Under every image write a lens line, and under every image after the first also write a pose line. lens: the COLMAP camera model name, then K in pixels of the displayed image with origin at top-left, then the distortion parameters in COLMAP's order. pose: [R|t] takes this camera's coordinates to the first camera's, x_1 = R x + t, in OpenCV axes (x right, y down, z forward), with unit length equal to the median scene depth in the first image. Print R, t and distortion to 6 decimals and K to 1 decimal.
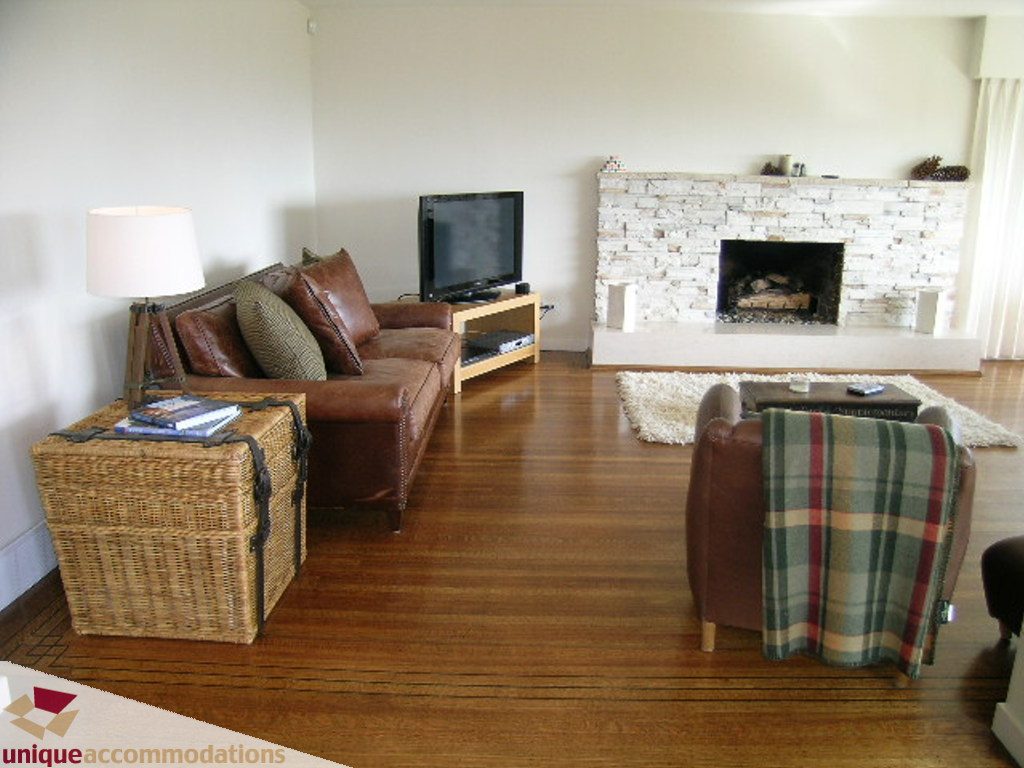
lens RADIAL K [[818.6, 0, 511.9], [0, 818.6, 382.2], [0, 0, 1]] dist [-0.122309, 0.064053]
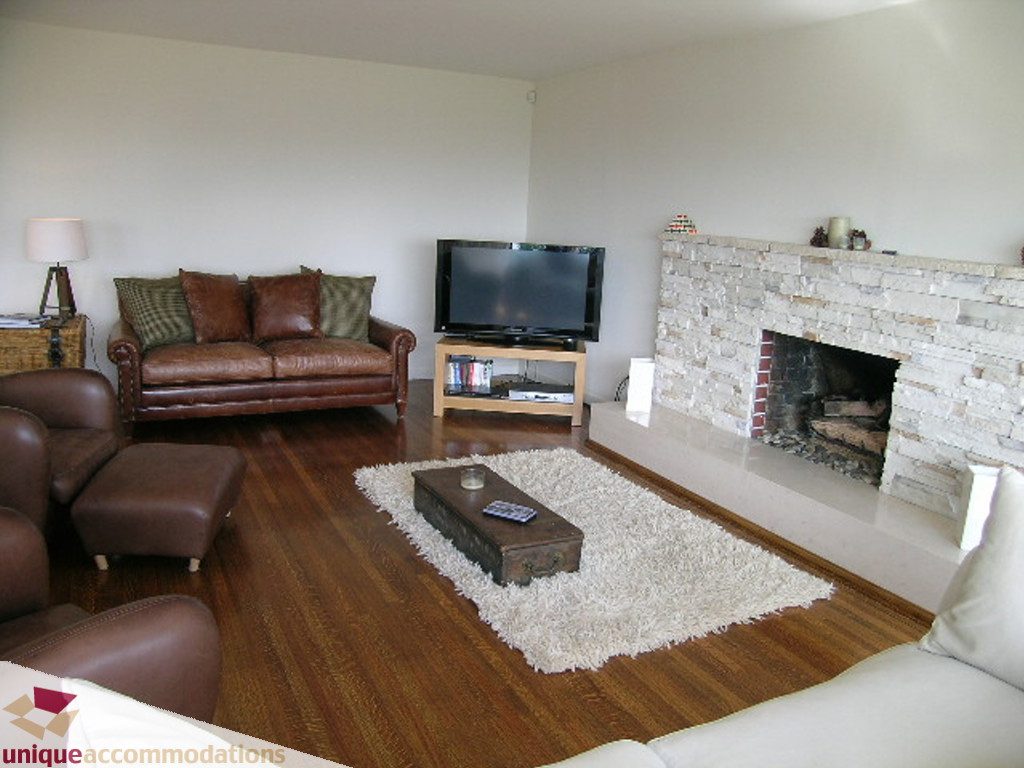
lens RADIAL K [[818.6, 0, 511.4], [0, 818.6, 385.4], [0, 0, 1]] dist [-0.122309, 0.064053]
pose [[0.470139, 0.203498, -0.858812, 0.808763], [-0.267960, 0.960036, 0.080794, -0.126051], [0.840932, 0.192143, 0.505880, 0.448095]]
